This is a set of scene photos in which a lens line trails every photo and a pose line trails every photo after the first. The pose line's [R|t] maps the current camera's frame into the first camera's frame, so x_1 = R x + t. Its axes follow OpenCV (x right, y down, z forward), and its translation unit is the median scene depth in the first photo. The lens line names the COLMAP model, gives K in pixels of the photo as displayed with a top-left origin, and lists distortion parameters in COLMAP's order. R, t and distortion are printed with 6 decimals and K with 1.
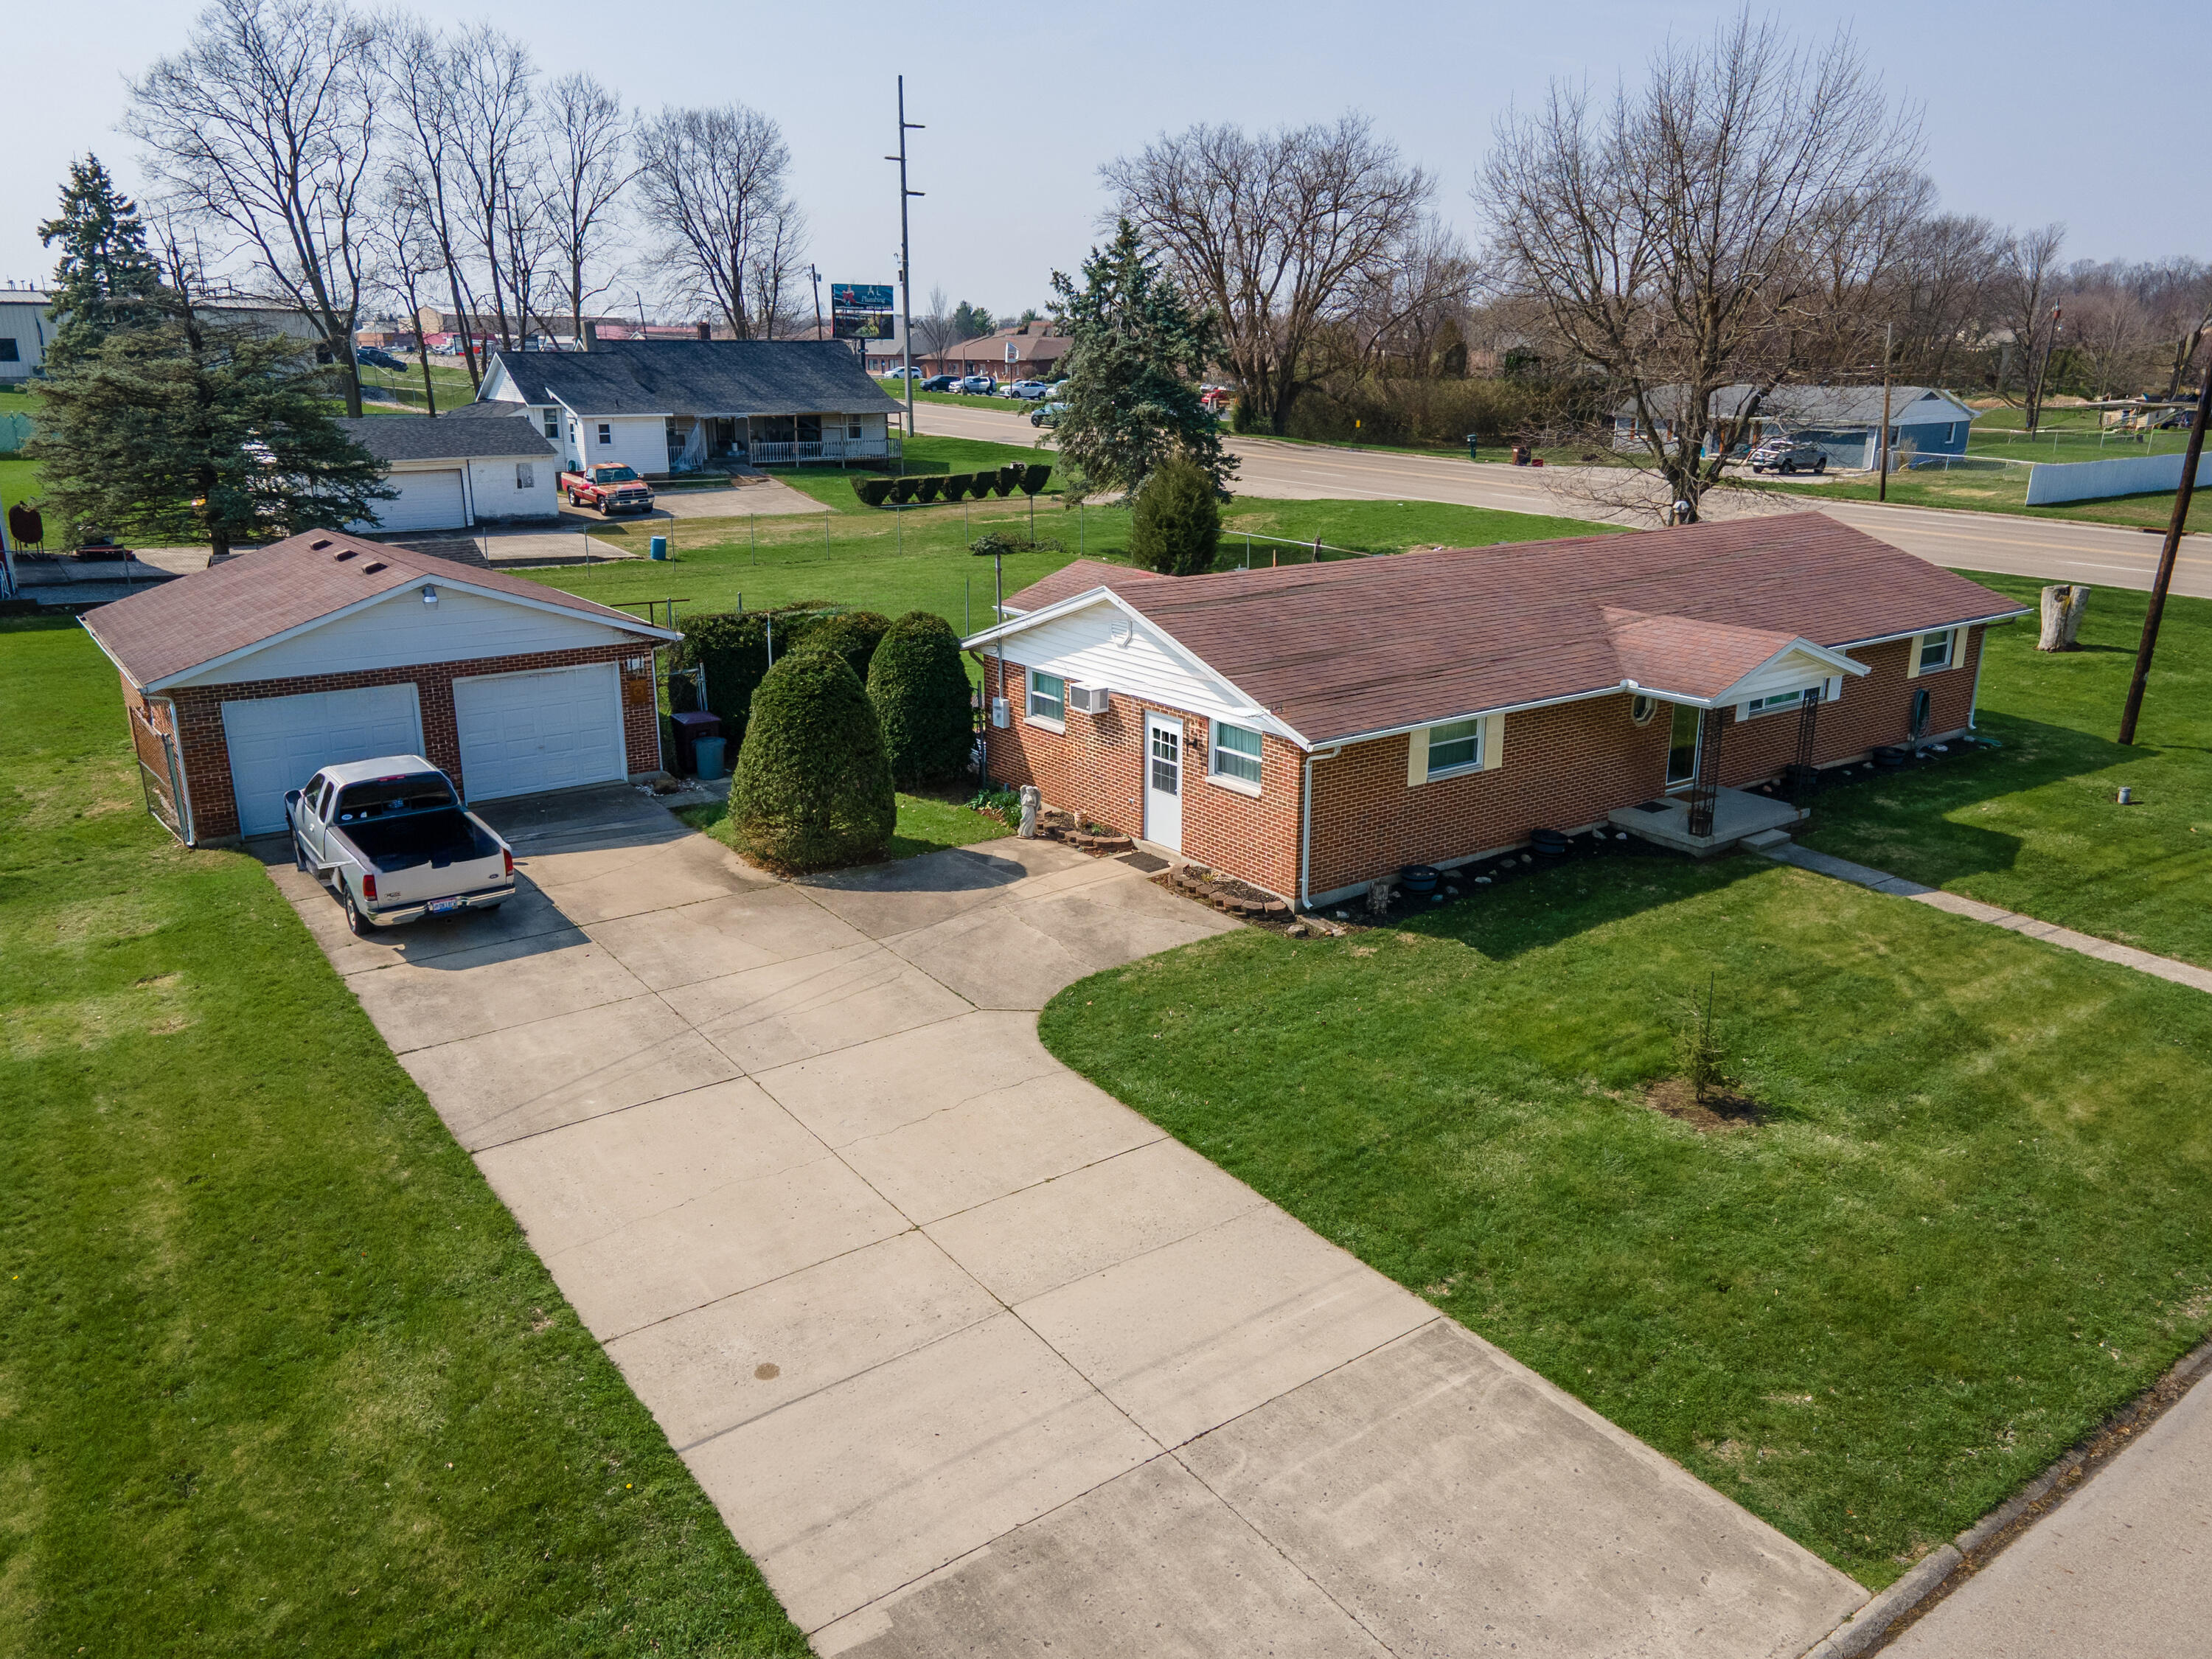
lens RADIAL K [[1604.4, 0, 1105.9], [0, 1604.4, 827.2], [0, 0, 1]] dist [0.030127, 0.023380]
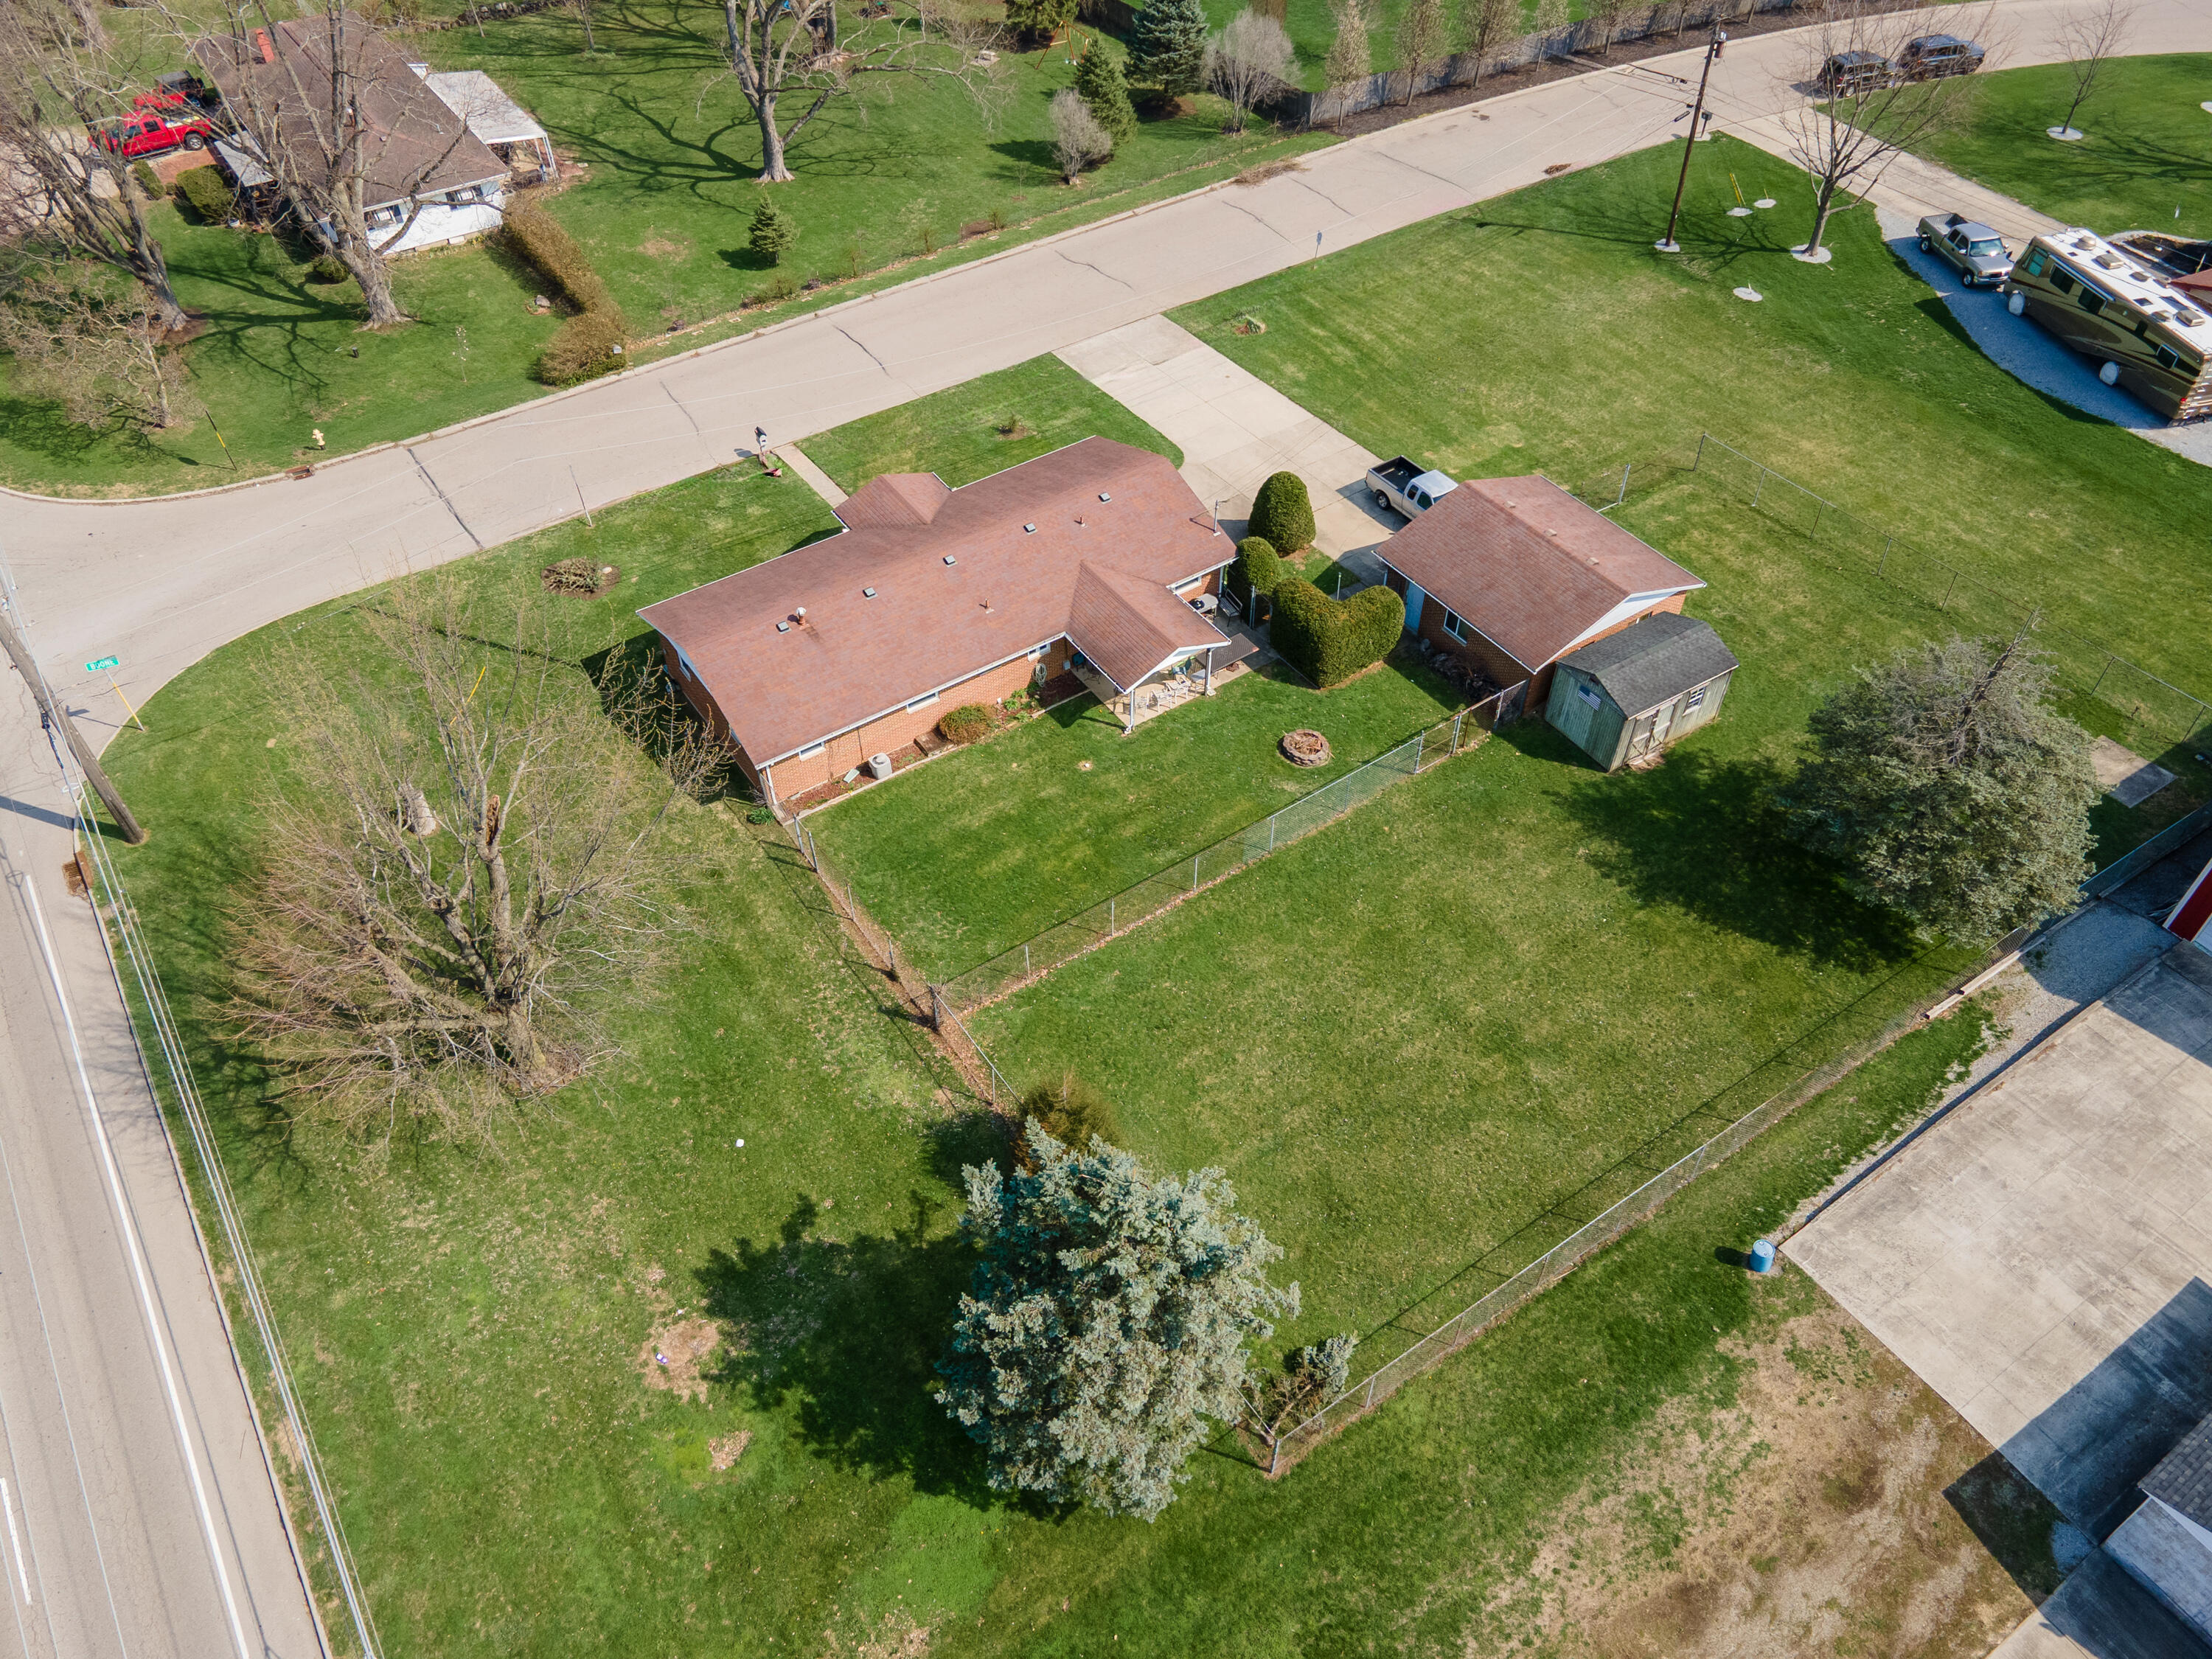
lens RADIAL K [[1604.4, 0, 1092.6], [0, 1604.4, 830.6], [0, 0, 1]] dist [0.030127, 0.023380]
pose [[-0.999235, -0.020821, 0.033098, 0.019031], [0.020152, 0.451170, 0.892210, -2.044659], [-0.033509, 0.892195, -0.450406, 2.574999]]
